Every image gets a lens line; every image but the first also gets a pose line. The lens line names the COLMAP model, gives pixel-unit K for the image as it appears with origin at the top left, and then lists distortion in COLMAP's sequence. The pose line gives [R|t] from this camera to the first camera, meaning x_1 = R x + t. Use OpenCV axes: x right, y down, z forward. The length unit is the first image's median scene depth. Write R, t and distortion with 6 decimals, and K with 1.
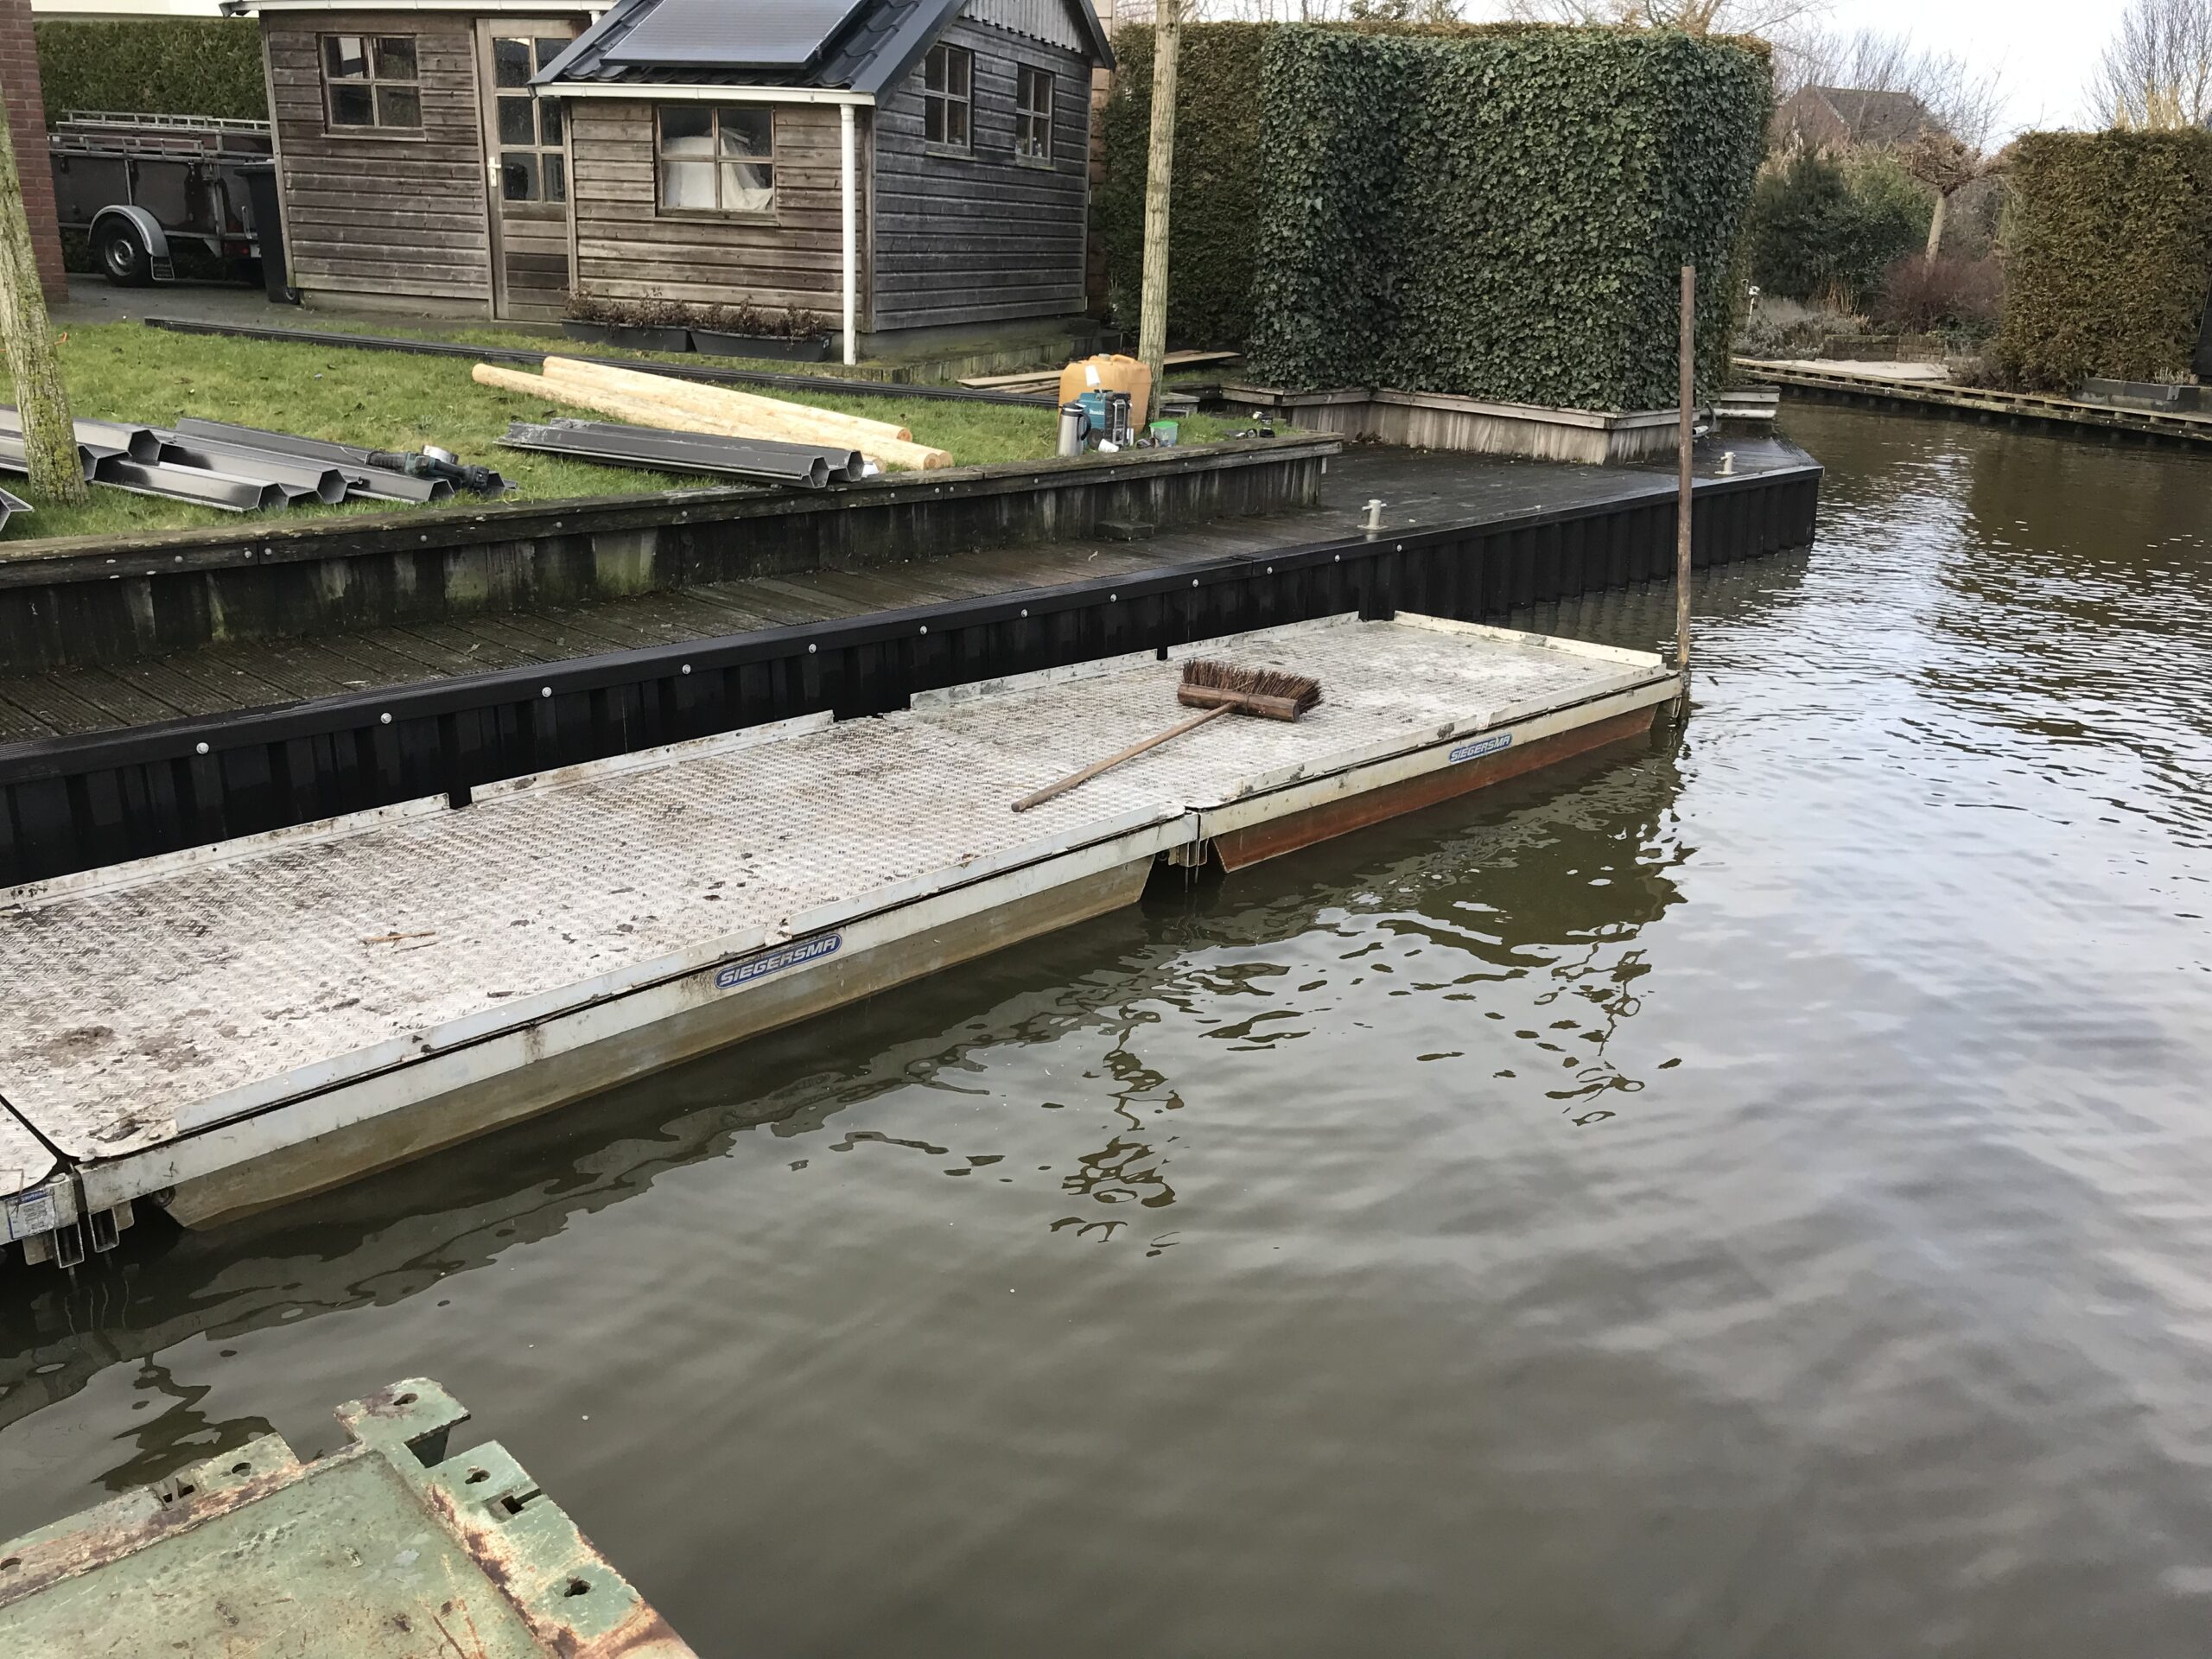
lens RADIAL K [[1988.1, 0, 1105.9], [0, 1988.1, 743.0], [0, 0, 1]] dist [0.025923, -0.073023]
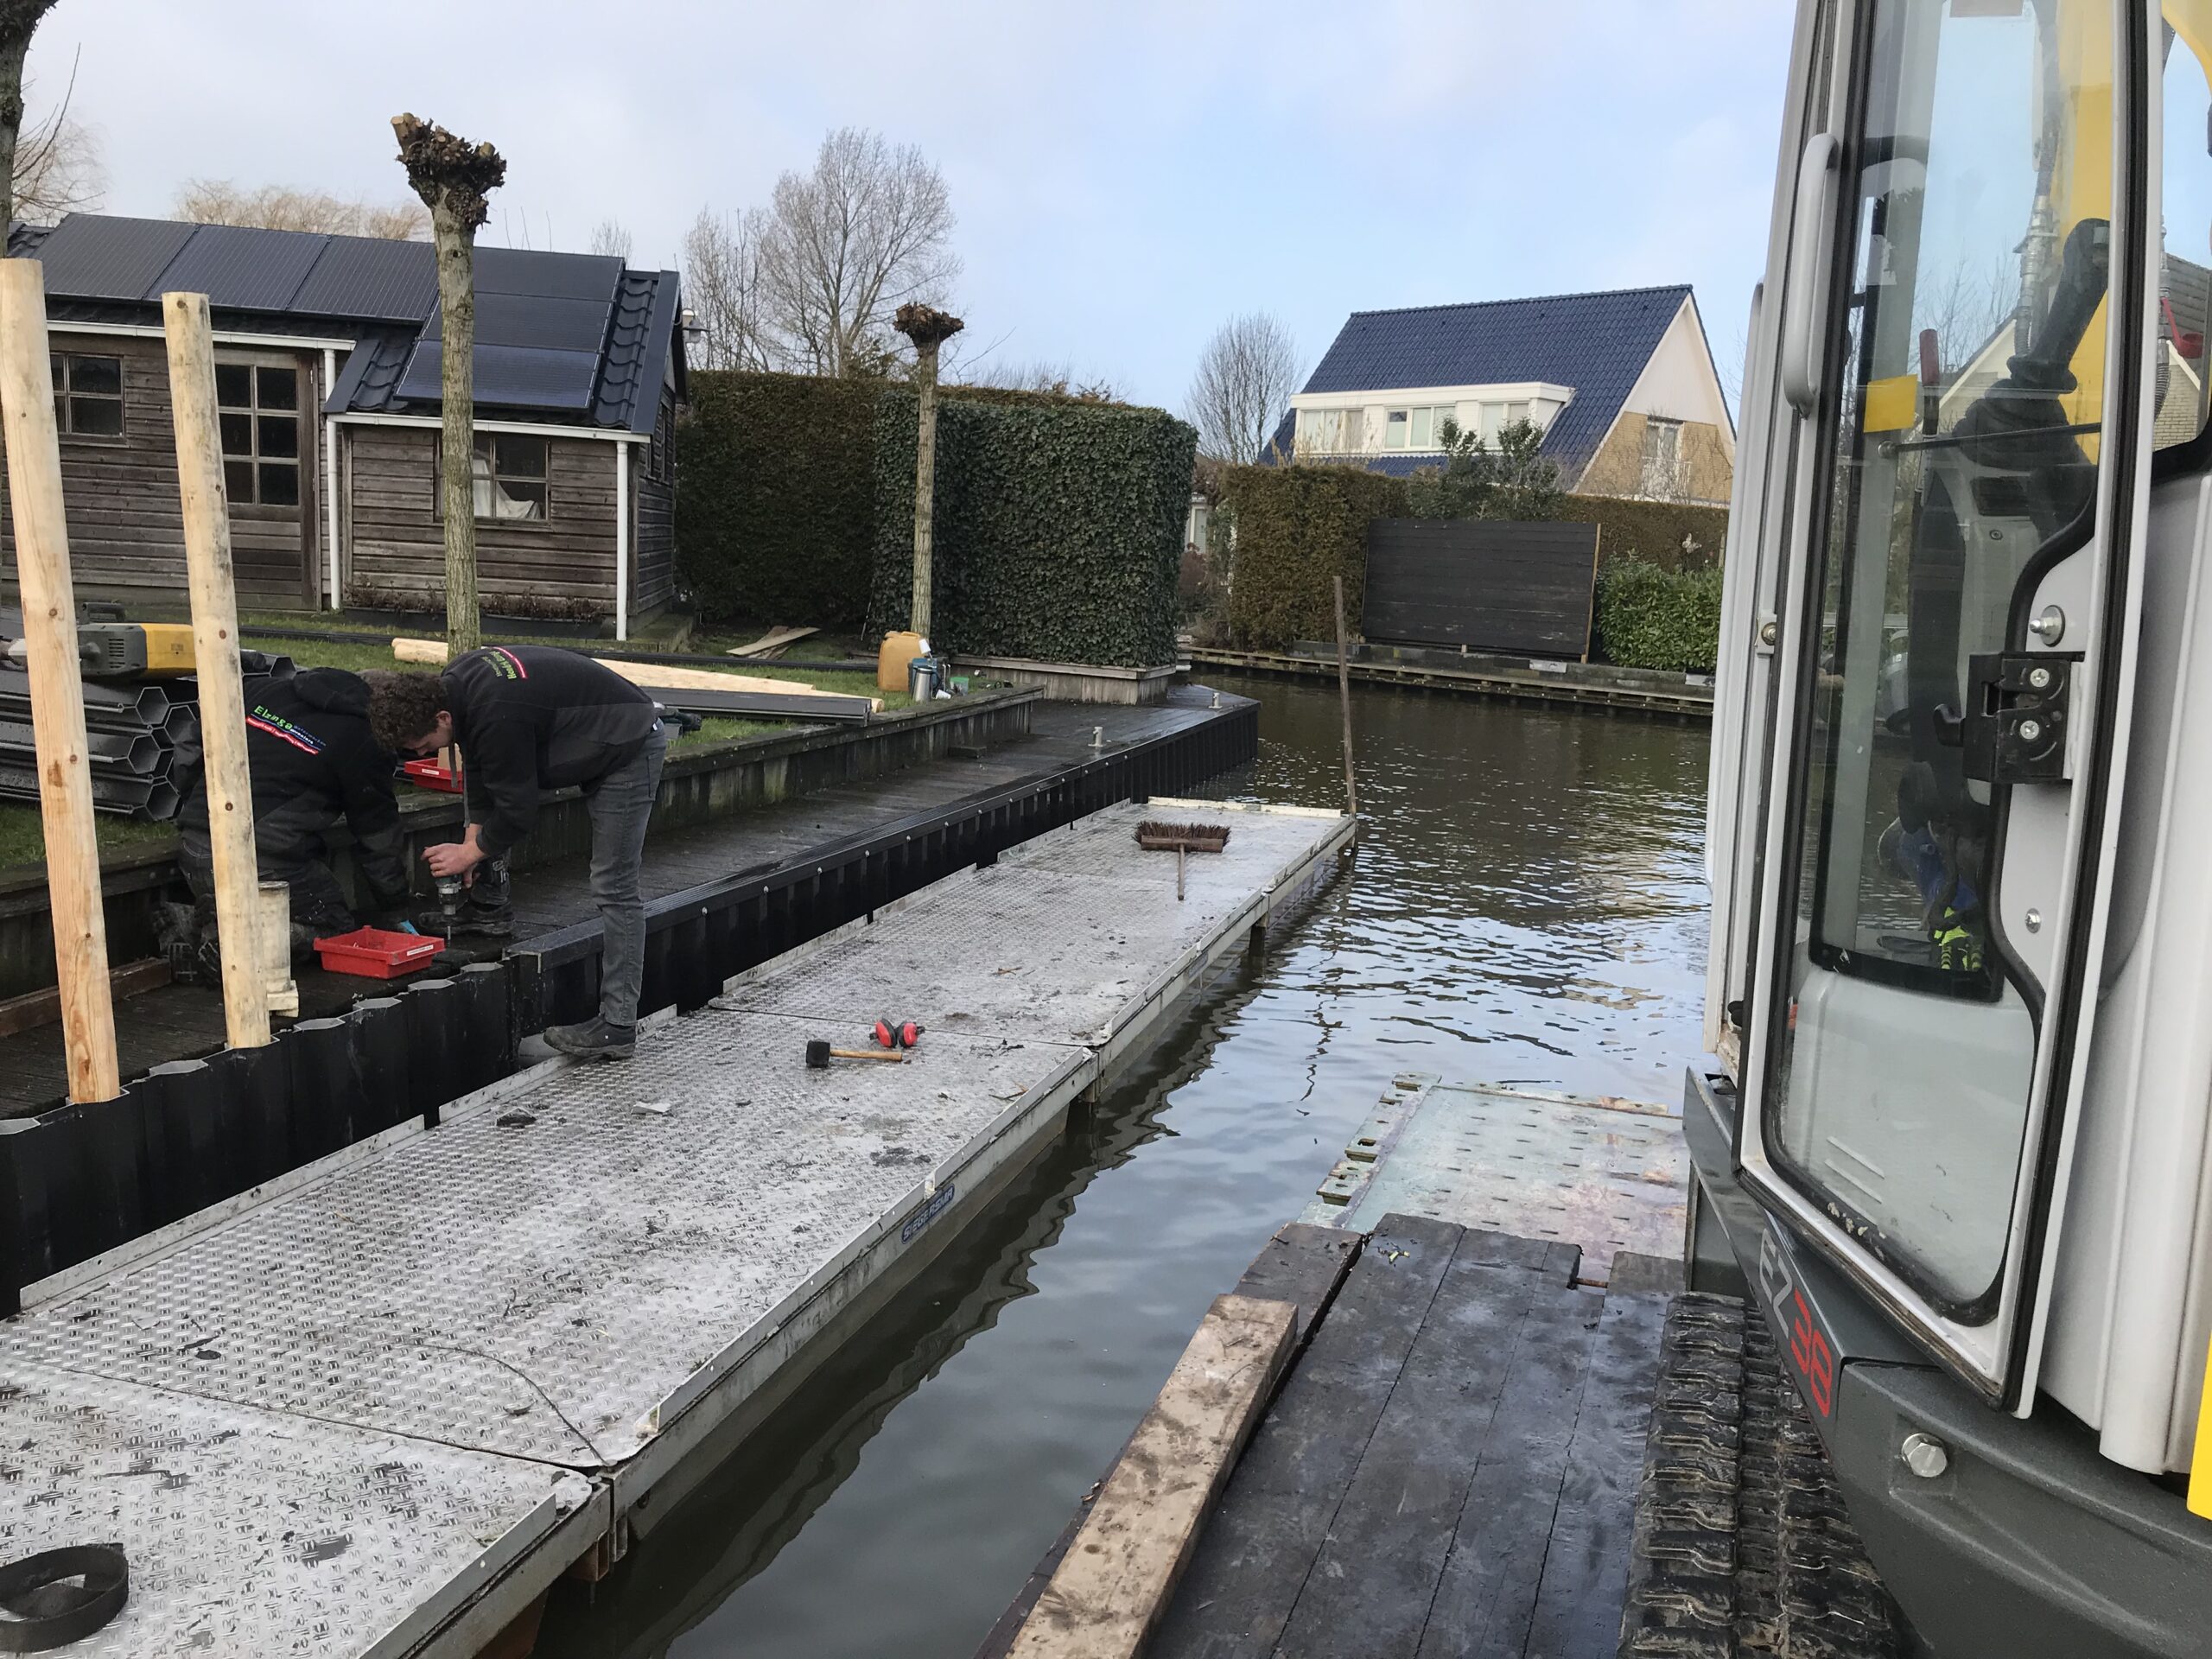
lens RADIAL K [[1988.1, 0, 1105.9], [0, 1988.1, 743.0], [0, 0, 1]] dist [0.025923, -0.073023]
pose [[0.882044, -0.036088, 0.469783, -0.429541], [0.098026, 0.989301, -0.108053, 0.037231], [-0.460857, 0.141358, 0.876144, -0.220329]]
